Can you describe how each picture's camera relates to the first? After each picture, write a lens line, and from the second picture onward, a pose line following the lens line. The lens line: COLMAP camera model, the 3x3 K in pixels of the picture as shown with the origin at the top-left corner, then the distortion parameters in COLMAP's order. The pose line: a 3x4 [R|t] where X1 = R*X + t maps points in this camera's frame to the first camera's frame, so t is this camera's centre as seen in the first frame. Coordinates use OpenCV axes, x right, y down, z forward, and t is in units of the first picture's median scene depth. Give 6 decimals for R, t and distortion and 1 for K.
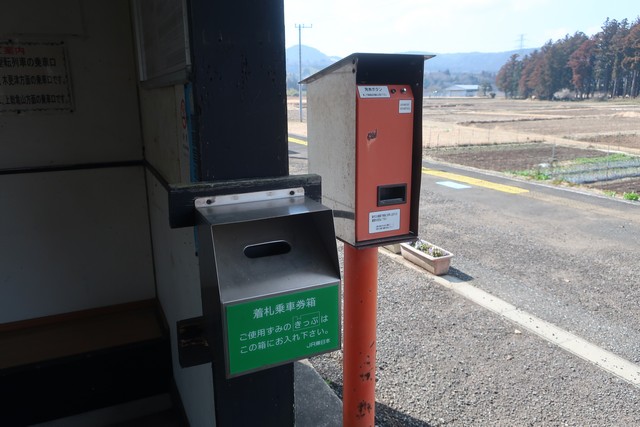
lens RADIAL K [[492.4, 0, 320.0], [0, 492.4, 213.5], [0, 0, 1]] dist [-0.023510, 0.005321]
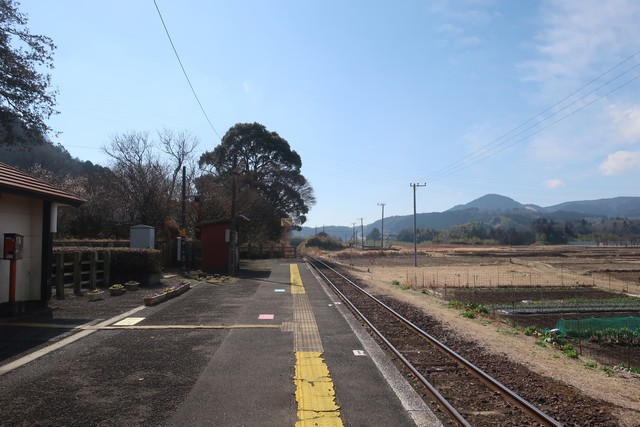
lens RADIAL K [[492.4, 0, 320.0], [0, 492.4, 213.5], [0, 0, 1]] dist [-0.023510, 0.005321]
pose [[0.928839, -0.018017, -0.370044, 0.060305], [-0.090861, 0.957234, -0.274676, 0.008401], [0.359168, 0.288752, 0.887480, -0.033225]]
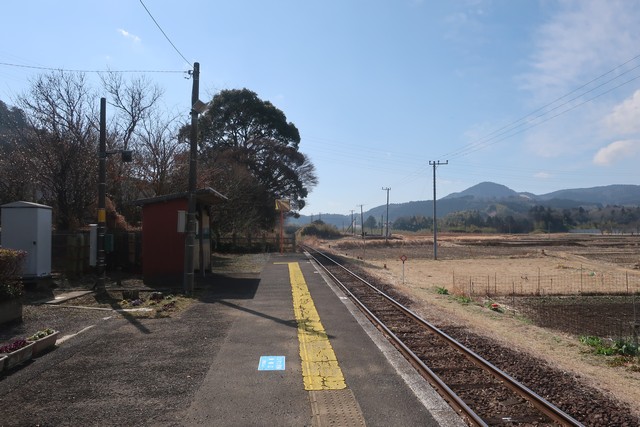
lens RADIAL K [[492.4, 0, 320.0], [0, 492.4, 213.5], [0, 0, 1]] dist [-0.023510, 0.005321]
pose [[0.932828, -0.009387, -0.360201, 0.032684], [-0.087727, 0.963663, -0.252304, -0.005230], [0.349481, 0.266955, 0.898108, 0.021201]]
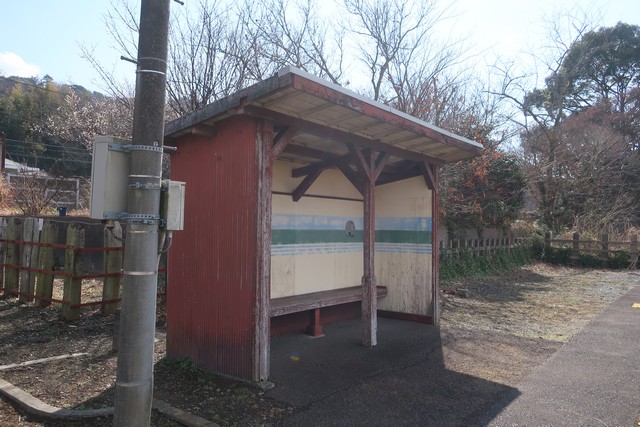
lens RADIAL K [[492.4, 0, 320.0], [0, 492.4, 213.5], [0, 0, 1]] dist [-0.023510, 0.005321]
pose [[0.443612, -0.008283, -0.896181, 0.005178], [-0.235883, 0.963622, -0.125669, -0.020524], [0.864620, 0.267142, 0.425521, 0.088293]]
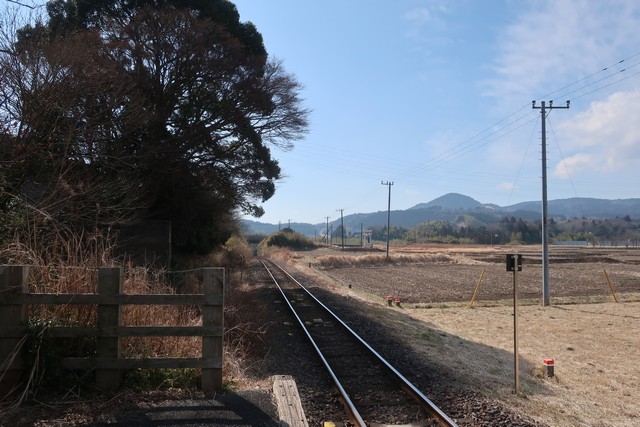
lens RADIAL K [[492.4, 0, 320.0], [0, 492.4, 213.5], [0, 0, 1]] dist [-0.023510, 0.005321]
pose [[0.954816, -0.004324, -0.297165, -0.035649], [-0.081581, 0.957671, -0.276062, -0.043465], [0.285781, 0.287831, 0.914047, 0.176492]]
